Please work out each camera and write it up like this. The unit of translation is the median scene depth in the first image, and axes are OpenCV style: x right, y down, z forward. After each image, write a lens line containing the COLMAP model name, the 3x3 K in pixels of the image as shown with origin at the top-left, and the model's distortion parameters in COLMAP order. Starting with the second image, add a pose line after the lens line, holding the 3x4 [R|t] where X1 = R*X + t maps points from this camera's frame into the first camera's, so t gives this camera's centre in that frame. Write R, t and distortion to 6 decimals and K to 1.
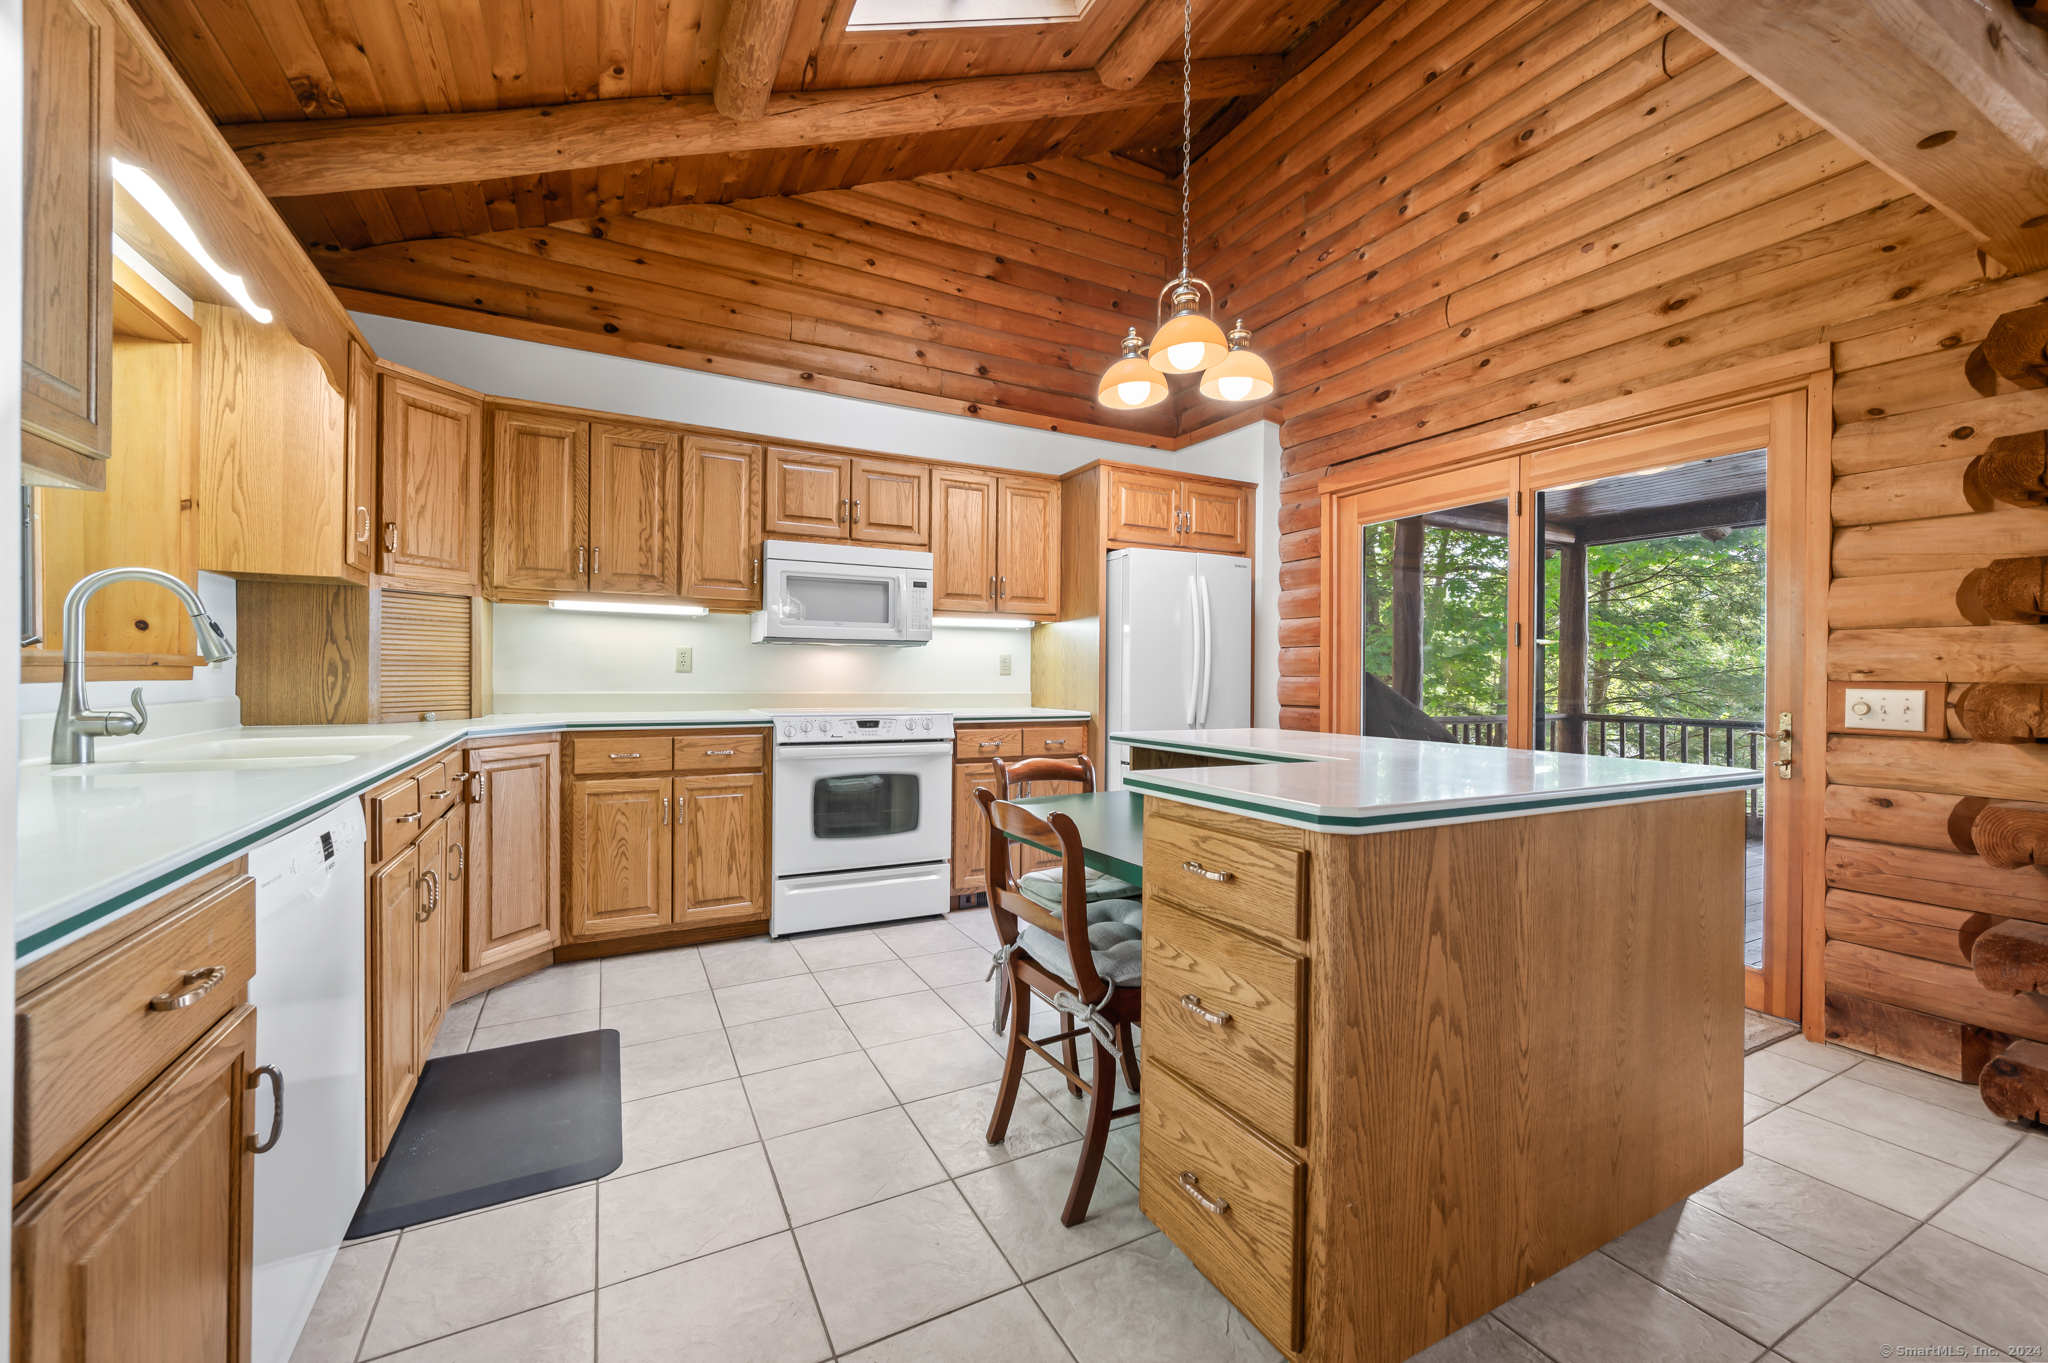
lens RADIAL K [[826.2, 0, 1037.6], [0, 826.2, 674.2], [0, 0, 1]] dist [-0.001292, 0.000961]
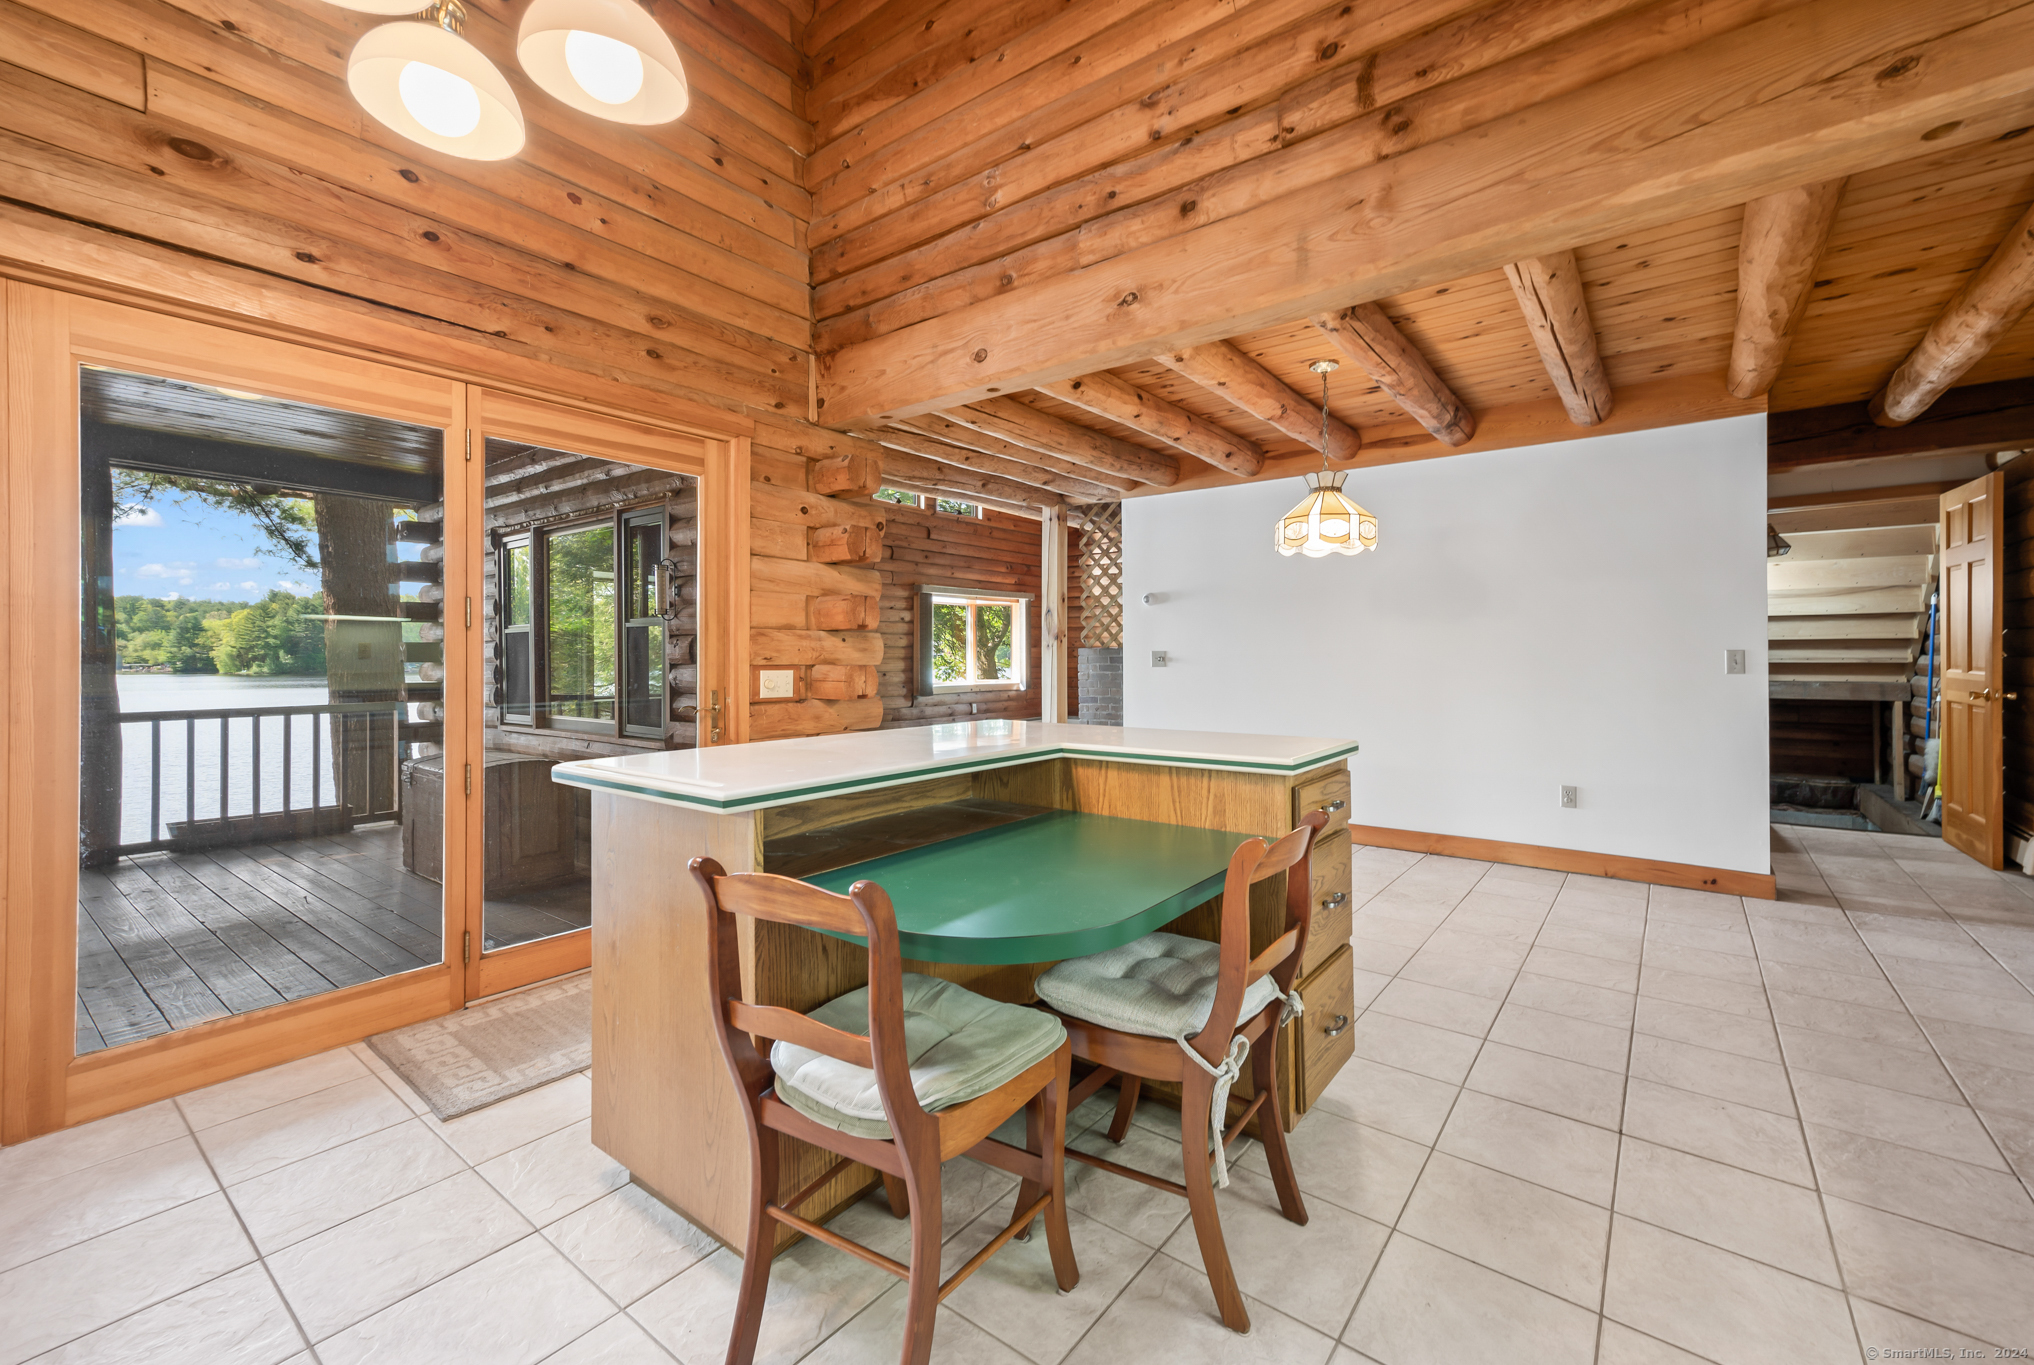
lens RADIAL K [[821.7, 0, 1029.5], [0, 821.7, 659.6], [0, 0, 1]] dist [0.016050, 0.000068]
pose [[-0.409736, -0.014747, 0.912085, -0.416929], [-0.008646, 0.999887, 0.012283, -0.018989], [-0.912163, -0.002853, -0.409818, 0.973710]]
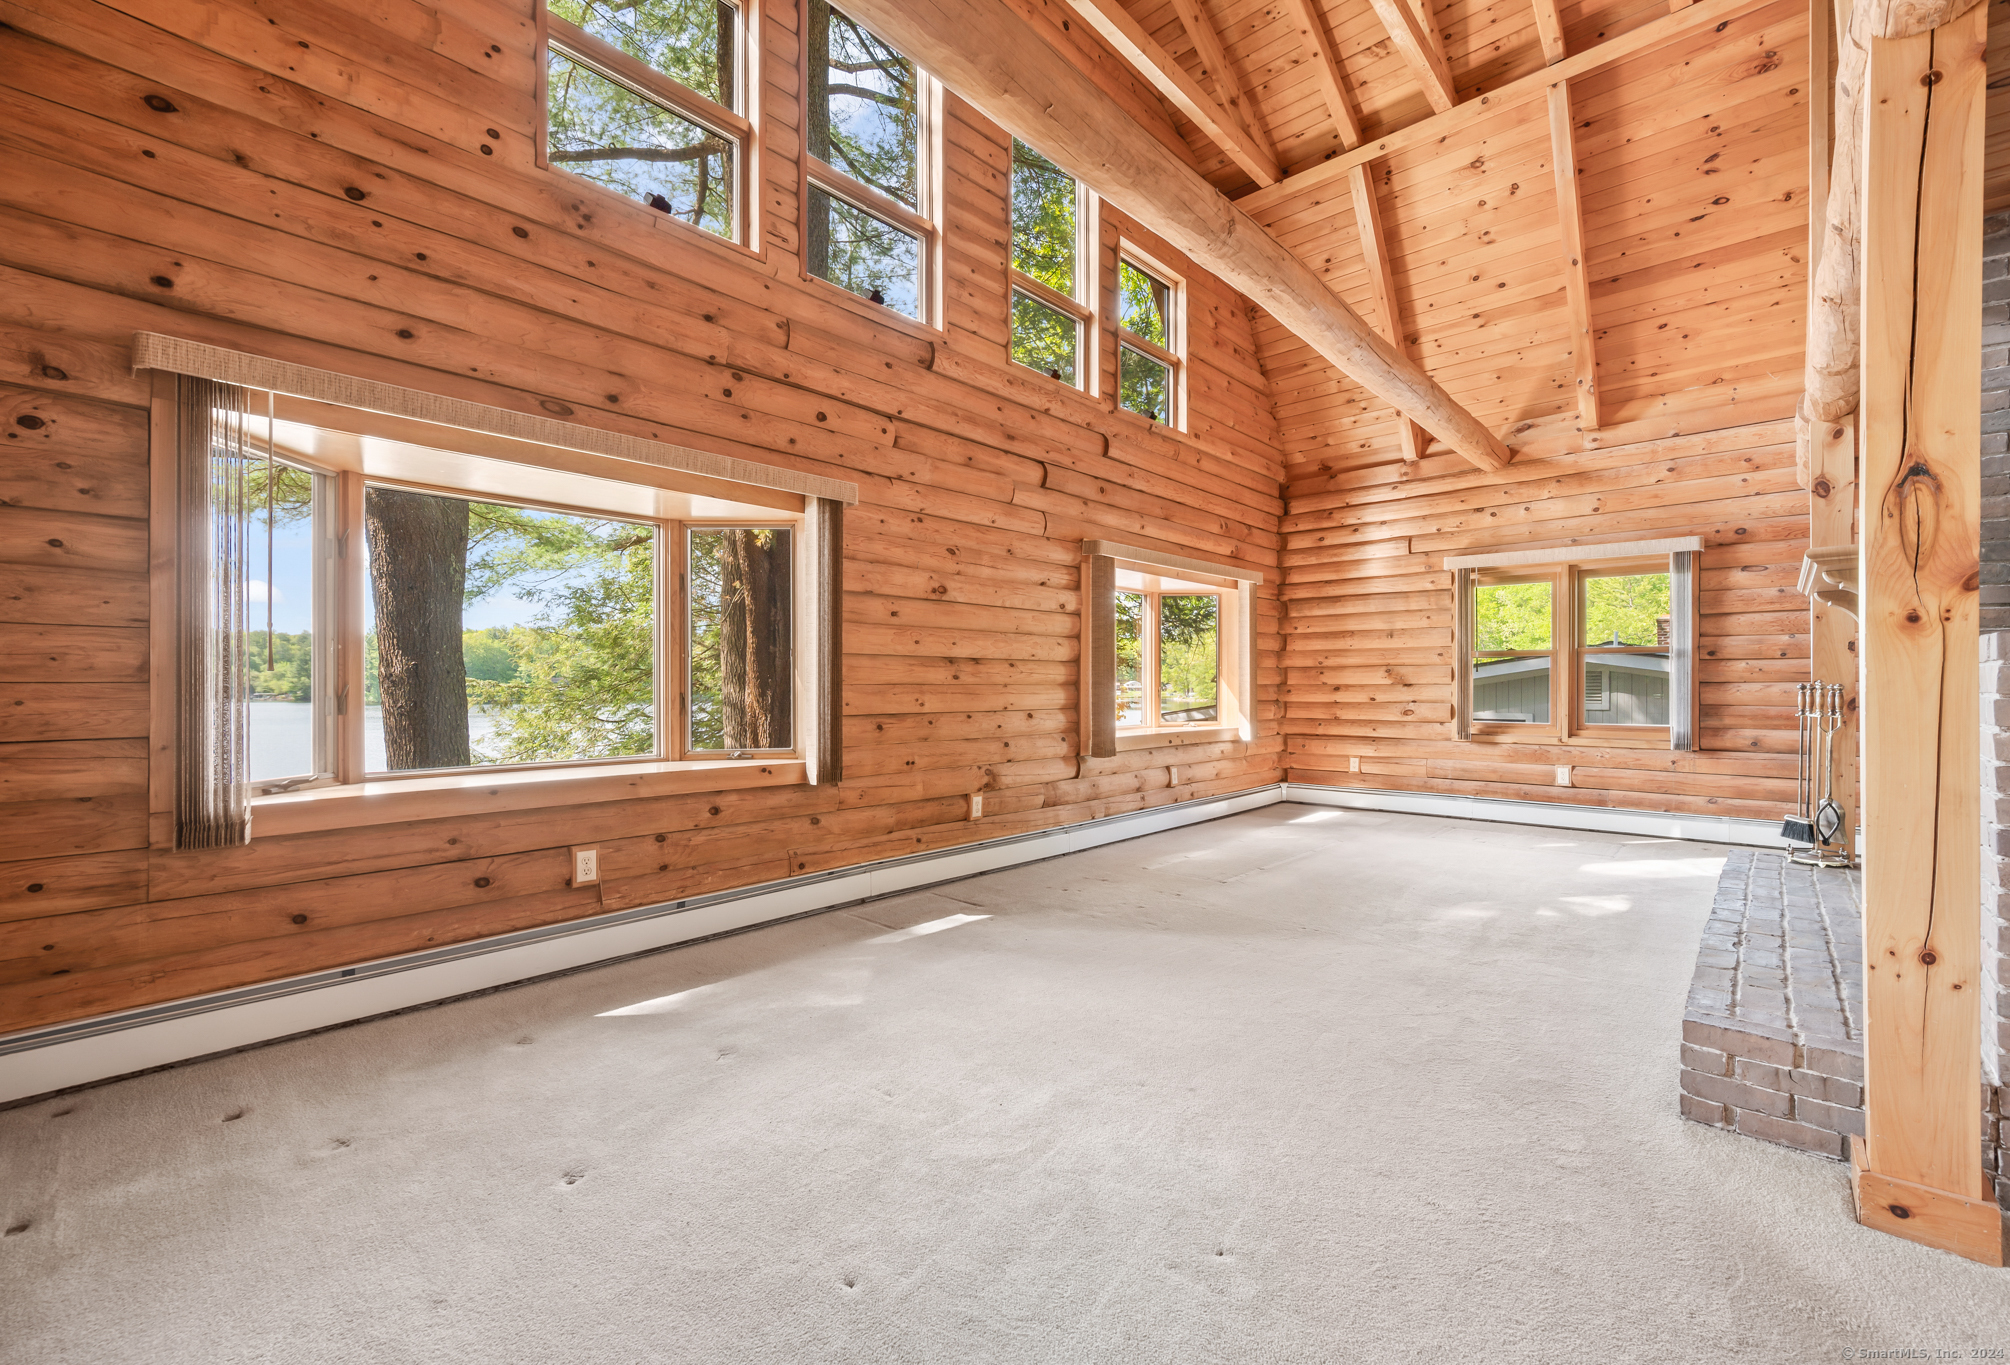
lens RADIAL K [[822.5, 0, 1014.6], [0, 822.5, 689.7], [0, 0, 1]] dist [0.002825, -0.000663]
pose [[-0.335788, -0.014243, 0.941830, 1.383195], [-0.010283, 0.999882, 0.011454, 0.017202], [-0.941882, -0.005838, -0.335894, 0.725787]]
